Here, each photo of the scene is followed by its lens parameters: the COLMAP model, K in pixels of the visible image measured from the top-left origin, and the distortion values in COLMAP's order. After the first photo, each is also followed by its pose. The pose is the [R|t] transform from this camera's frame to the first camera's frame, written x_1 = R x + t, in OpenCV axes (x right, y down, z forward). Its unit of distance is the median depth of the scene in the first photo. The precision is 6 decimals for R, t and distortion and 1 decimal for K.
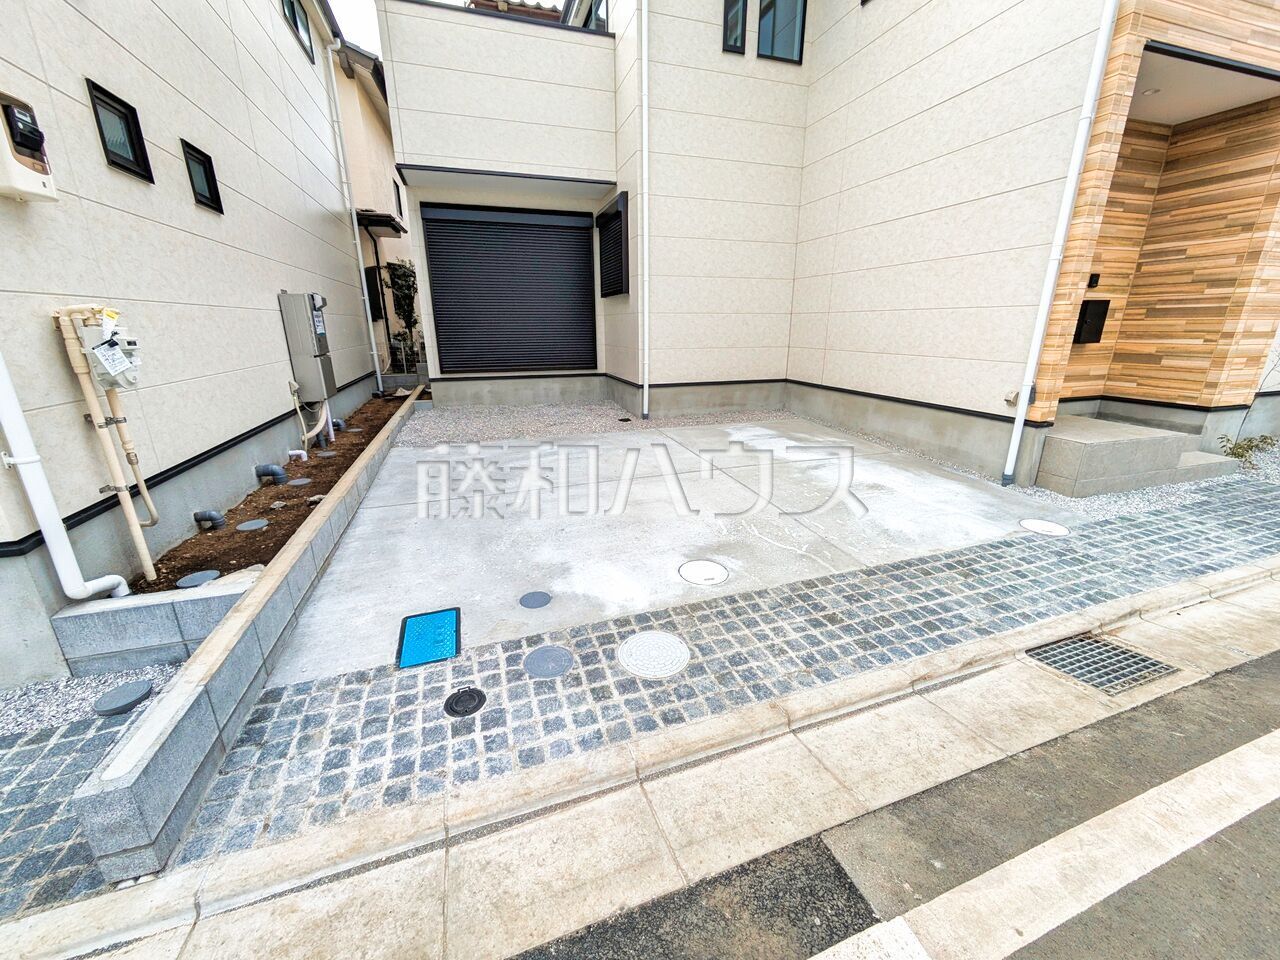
lens RADIAL K [[505.6, 0, 645.4], [0, 505.6, 477.1], [0, 0, 1]] dist [-0.002527, 0.002439]
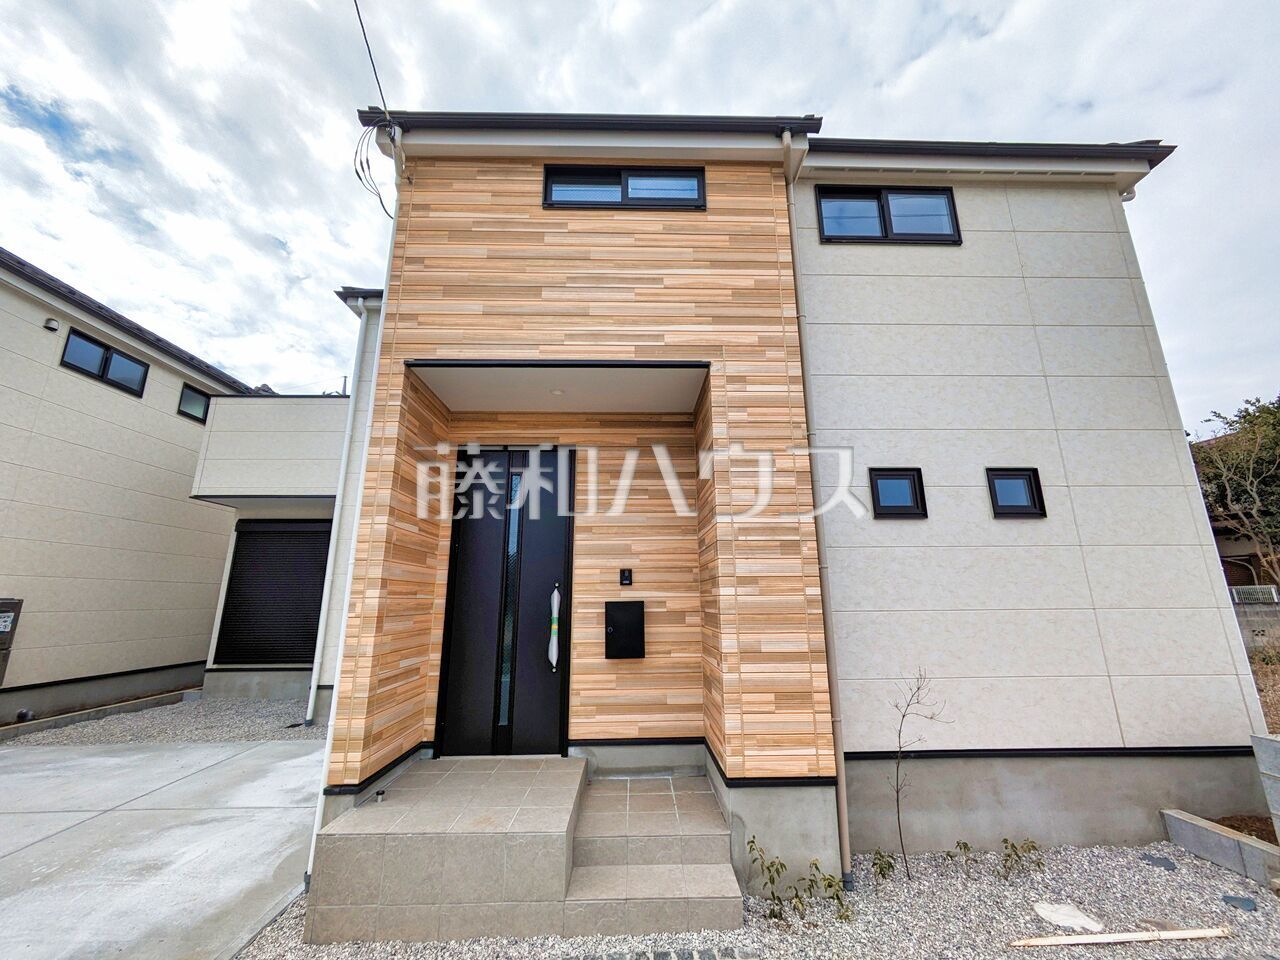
lens RADIAL K [[505.6, 0, 643.0], [0, 505.6, 478.3], [0, 0, 1]] dist [-0.002527, 0.002439]
pose [[0.958271, -0.070603, -0.277005, 1.139125], [-0.079423, 0.865110, -0.495254, -0.132462], [0.274607, 0.496588, 0.823402, 0.278928]]
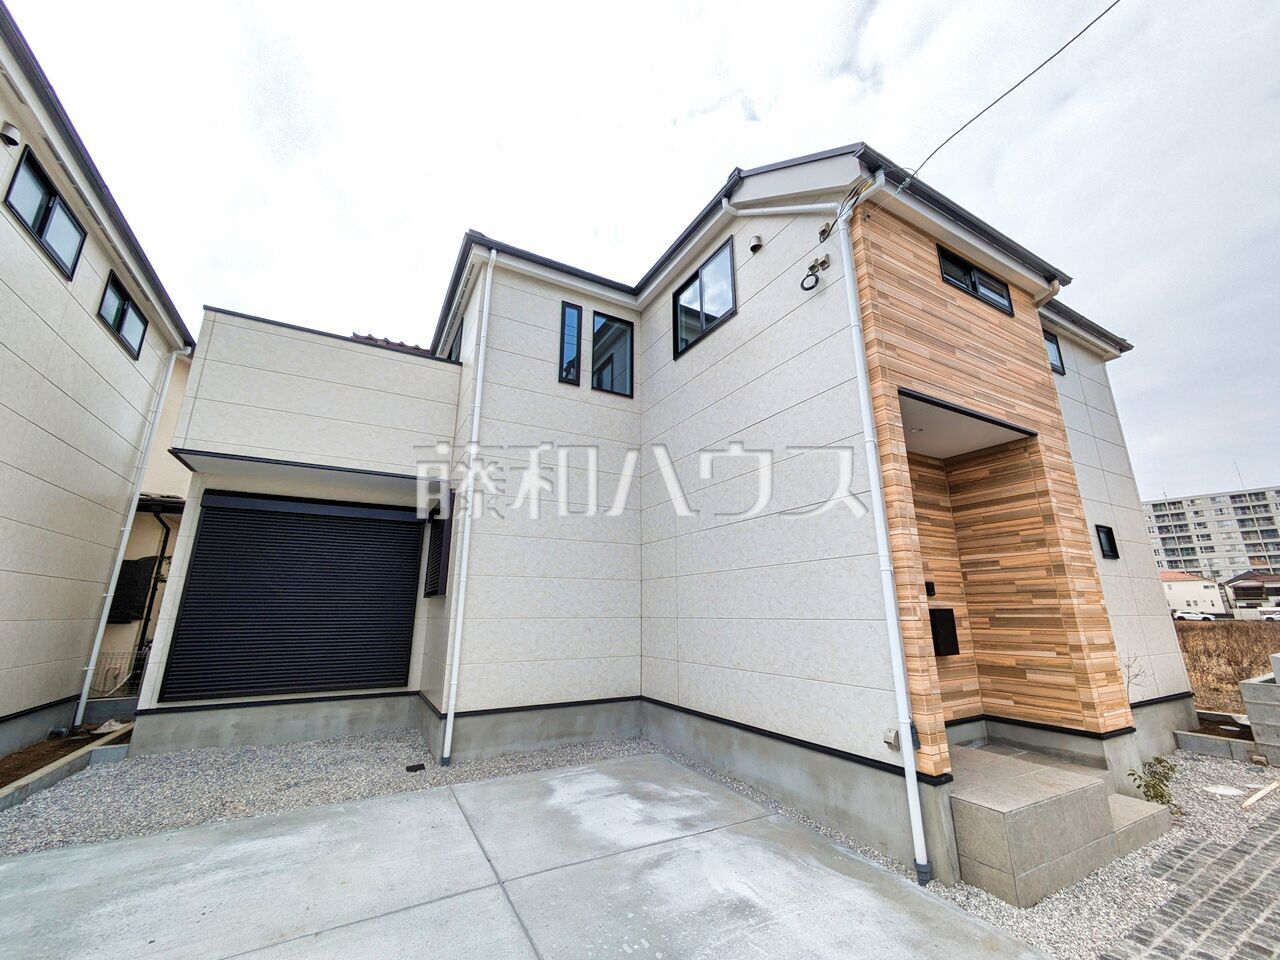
lens RADIAL K [[505.6, 0, 644.7], [0, 505.6, 477.8], [0, 0, 1]] dist [-0.002527, 0.002439]
pose [[0.981179, 0.050501, 0.186380, 0.164657], [0.055688, 0.850188, -0.523526, -0.094985], [-0.184897, 0.524051, 0.831374, 0.190410]]
